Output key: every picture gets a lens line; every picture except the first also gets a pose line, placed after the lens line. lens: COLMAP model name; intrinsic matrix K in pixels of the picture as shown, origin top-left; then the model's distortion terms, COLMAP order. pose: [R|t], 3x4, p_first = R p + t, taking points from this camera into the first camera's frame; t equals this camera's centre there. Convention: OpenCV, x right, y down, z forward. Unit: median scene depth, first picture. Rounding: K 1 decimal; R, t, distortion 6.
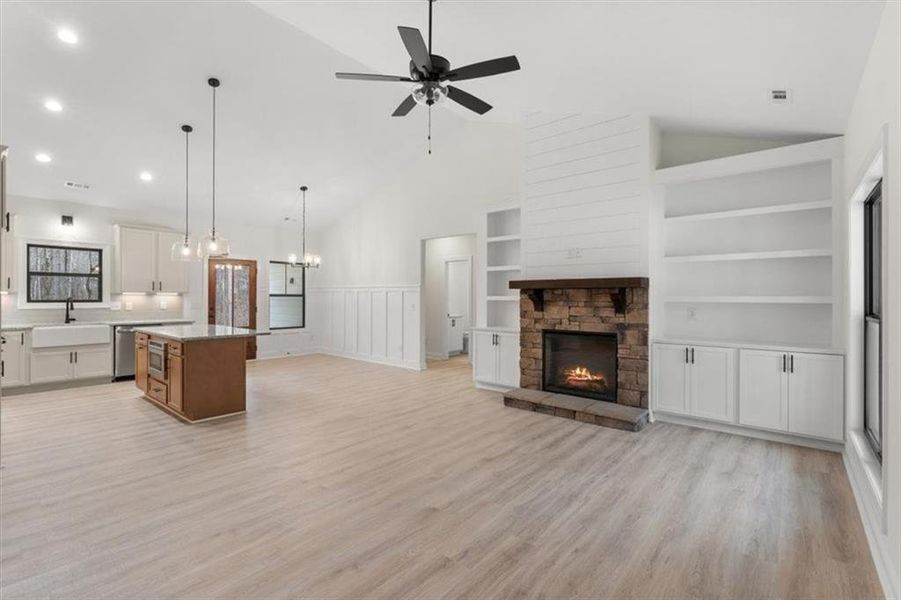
lens RADIAL K [[410.7, 0, 451.5], [0, 410.7, 298.8], [0, 0, 1]] dist [-0.015414, 0.004885]
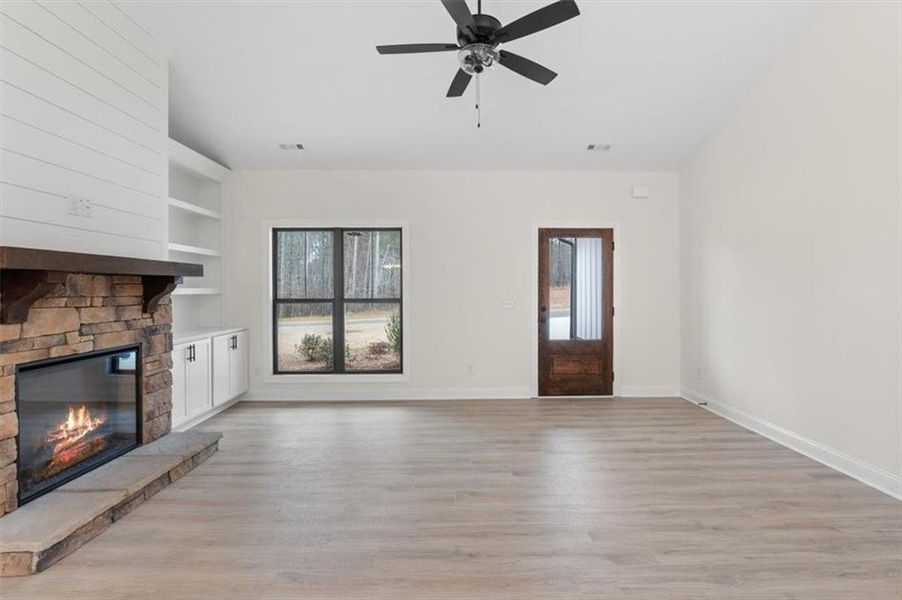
lens RADIAL K [[411.1, 0, 452.0], [0, 411.1, 301.3], [0, 0, 1]] dist [-0.015414, 0.004885]
pose [[-0.647073, -0.021888, 0.762114, -0.406988], [0.006104, 0.999407, 0.033885, -0.003580], [-0.762404, 0.026578, -0.646555, 0.955784]]
